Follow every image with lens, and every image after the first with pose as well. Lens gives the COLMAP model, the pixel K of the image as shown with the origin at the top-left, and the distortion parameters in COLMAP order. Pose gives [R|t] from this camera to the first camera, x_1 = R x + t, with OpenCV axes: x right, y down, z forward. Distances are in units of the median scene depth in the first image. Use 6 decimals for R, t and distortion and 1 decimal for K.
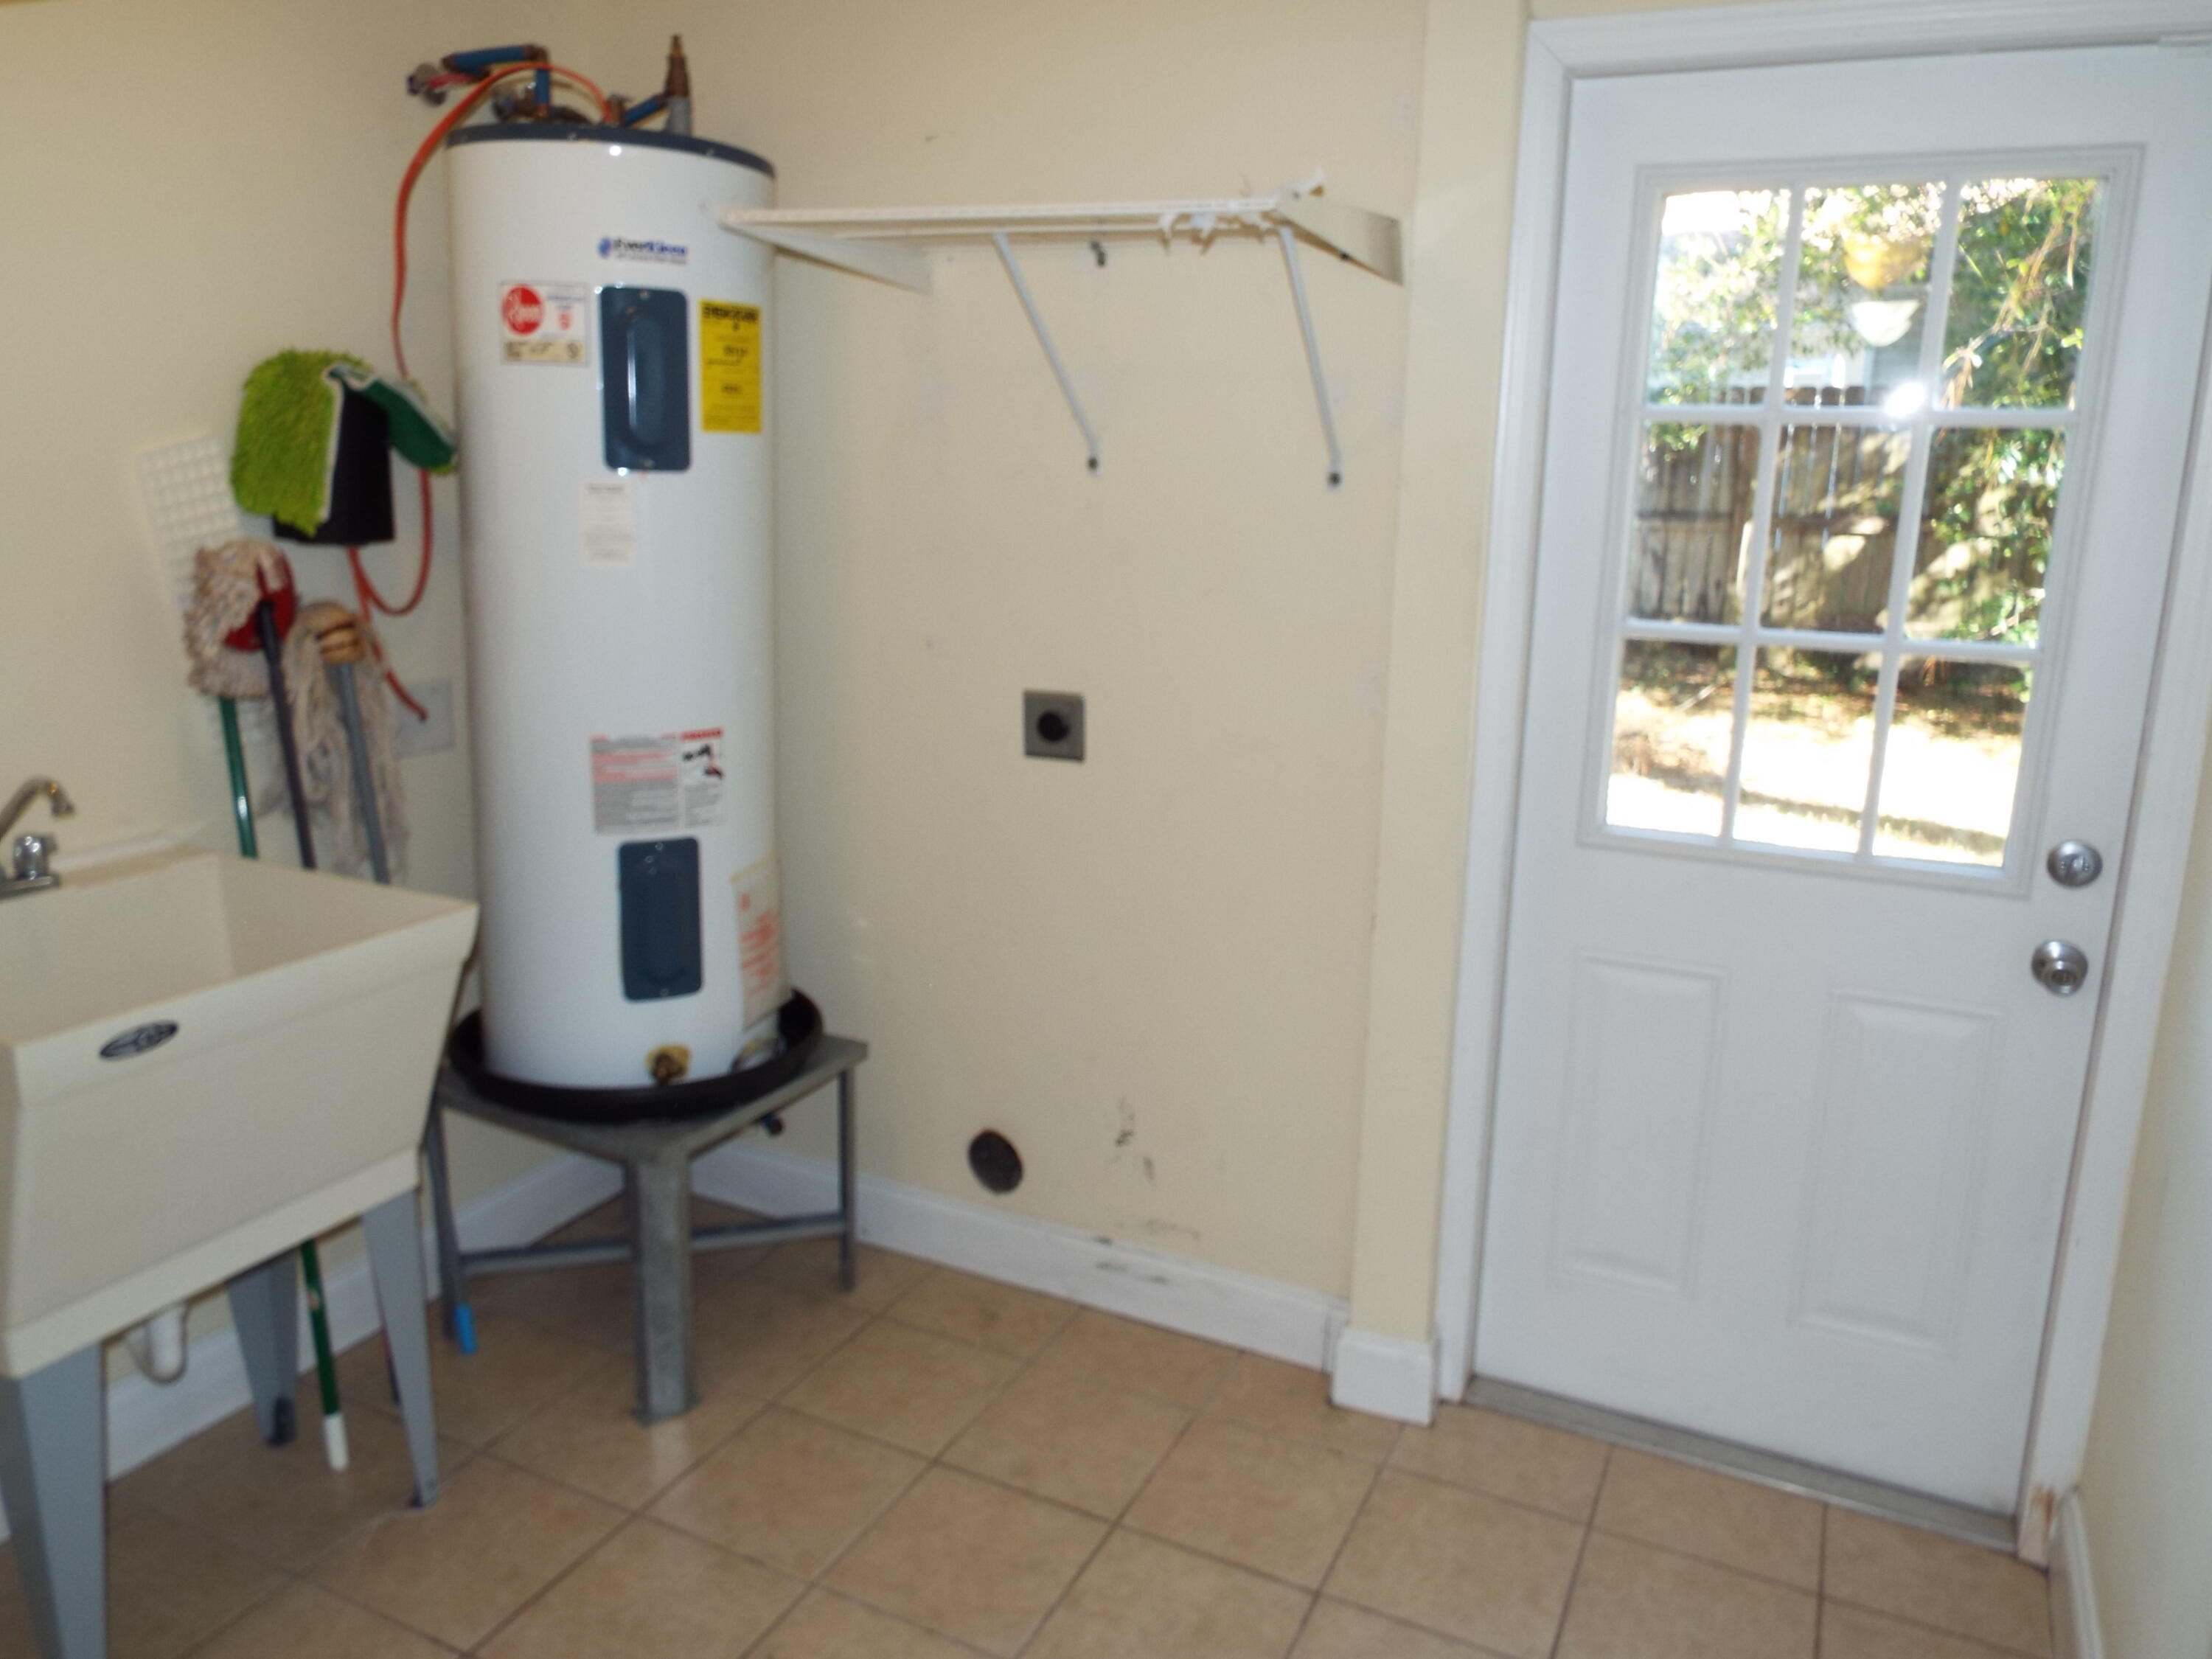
lens RADIAL K [[1580.2, 0, 1106.7], [0, 1580.2, 821.8], [0, 0, 1]] dist [-0.029293, 0.044604]
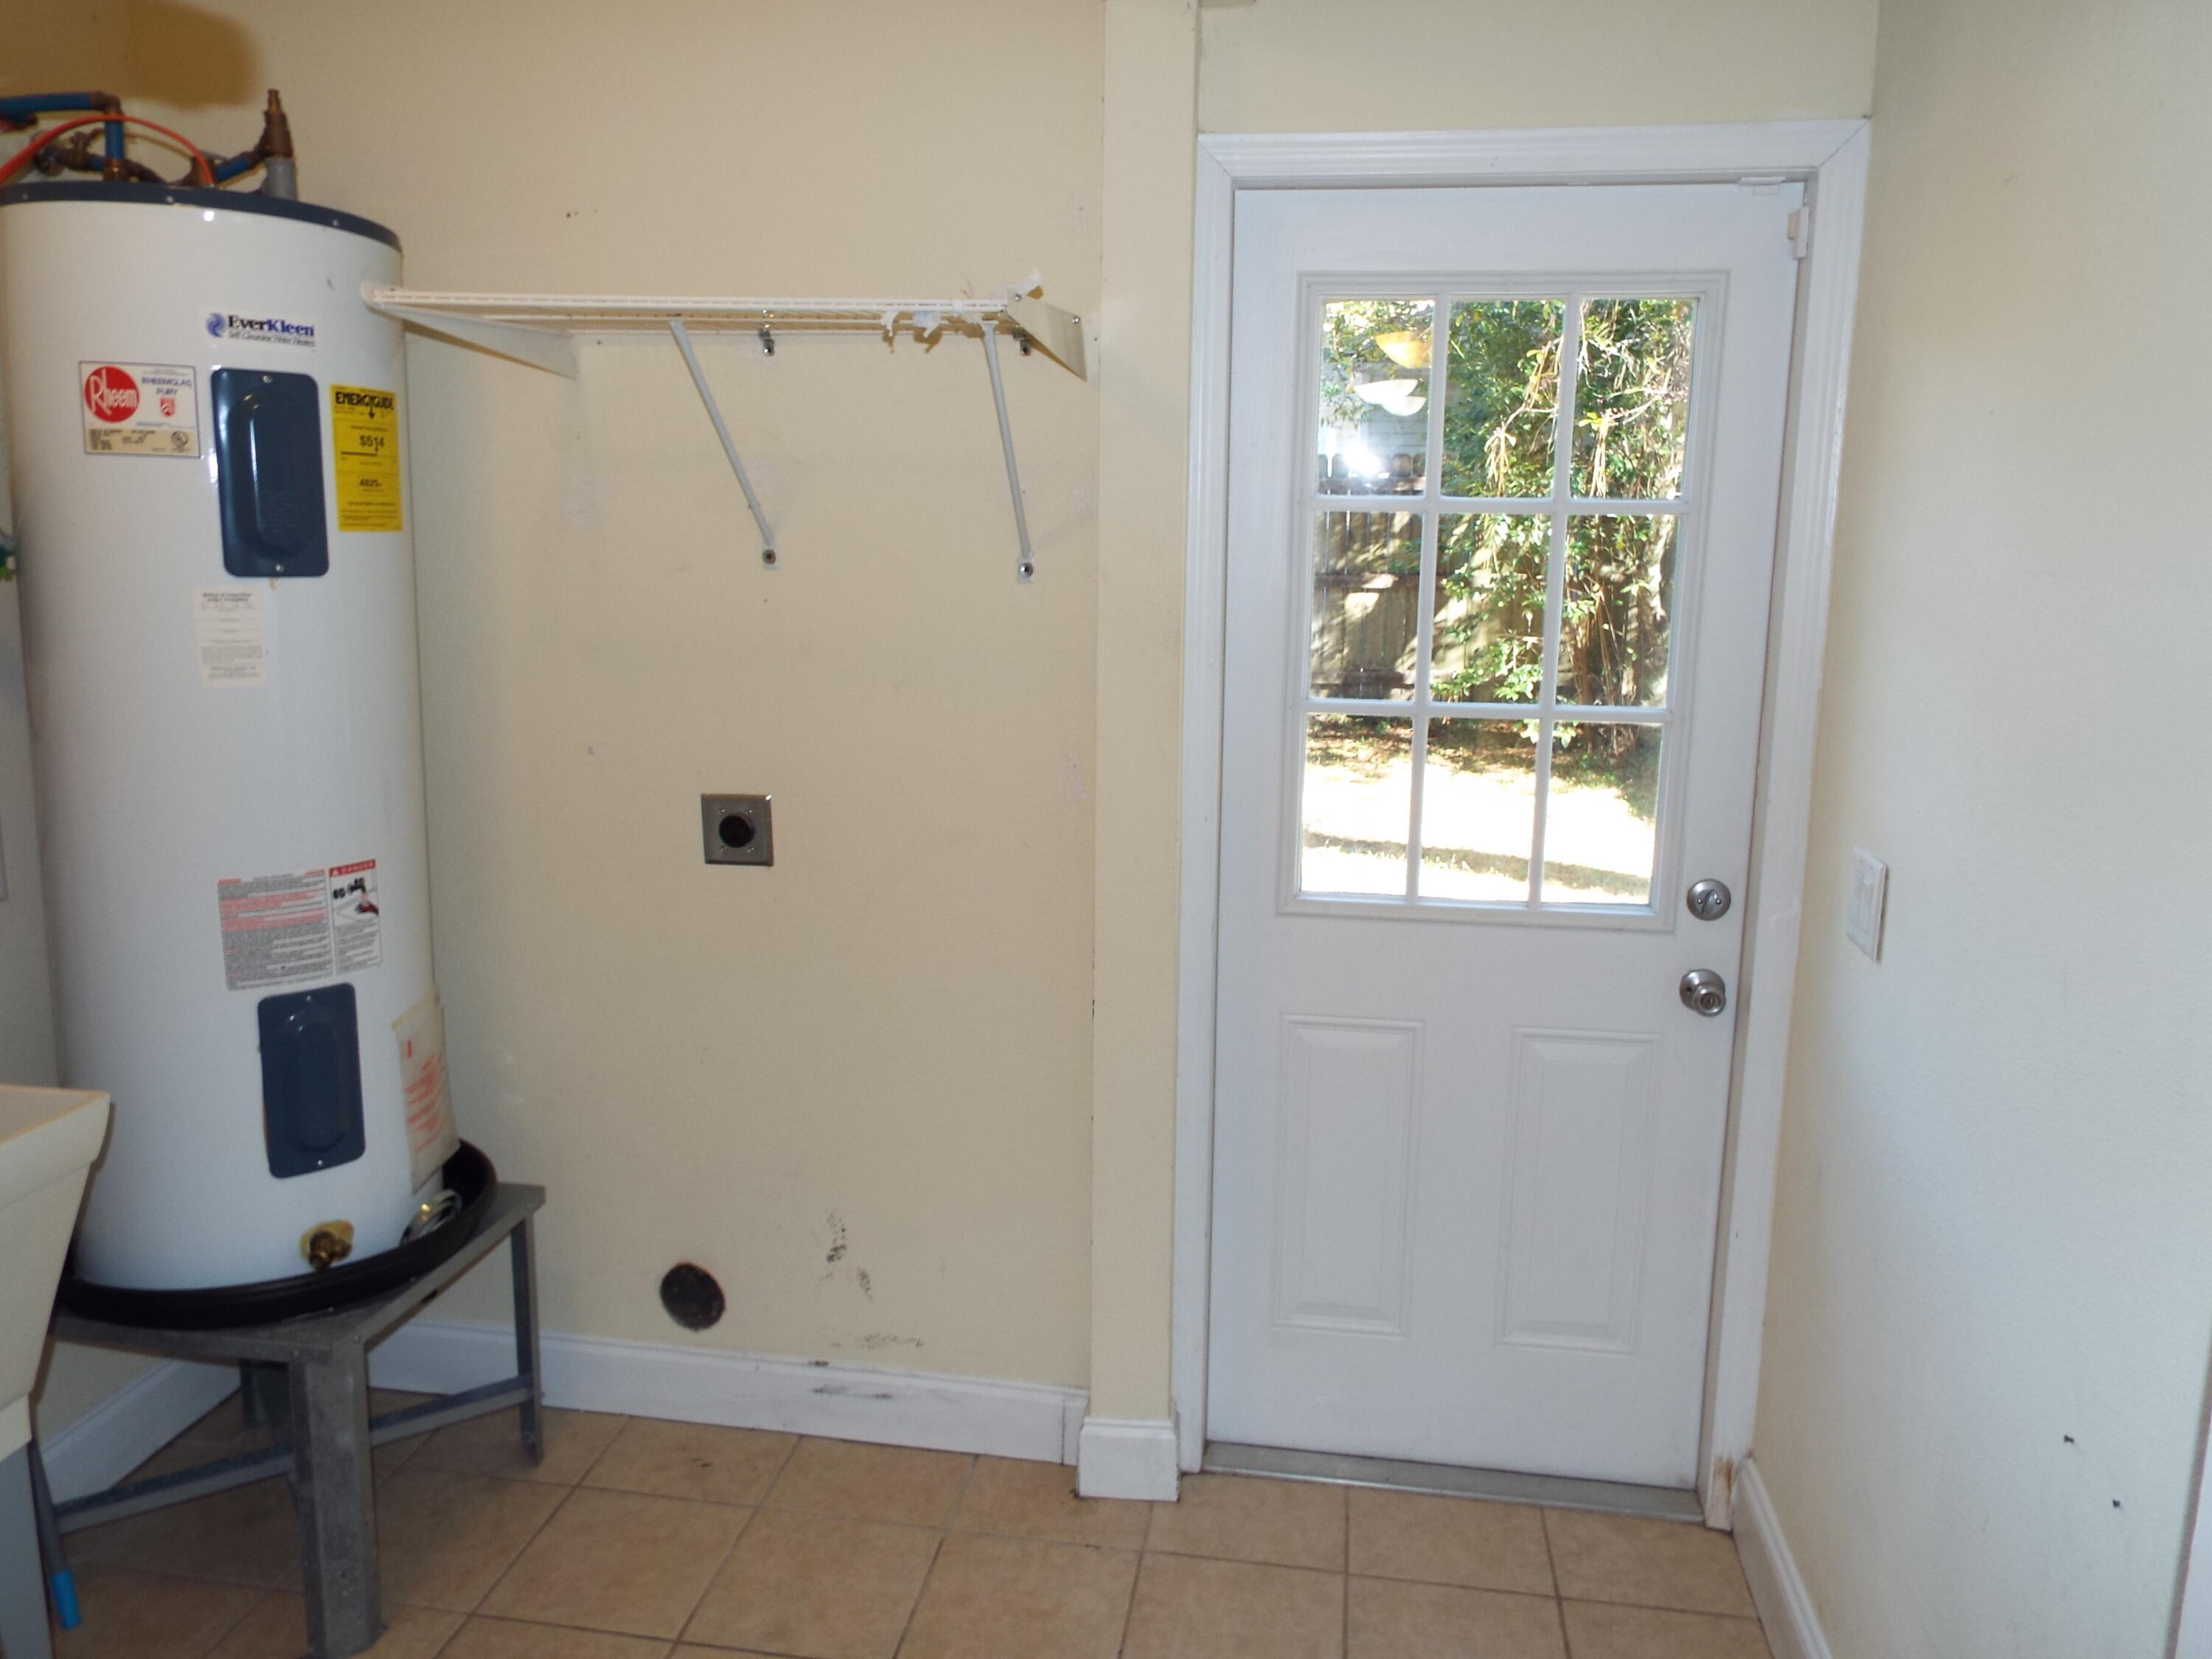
lens RADIAL K [[1585.0, 0, 1106.0], [0, 1585.0, 829.5], [0, 0, 1]] dist [-0.006465, 0.006493]
pose [[0.957842, -0.064198, 0.280032, -0.097741], [0.073810, 0.996986, -0.023903, -0.024014], [-0.277653, 0.043565, 0.959693, 0.023935]]
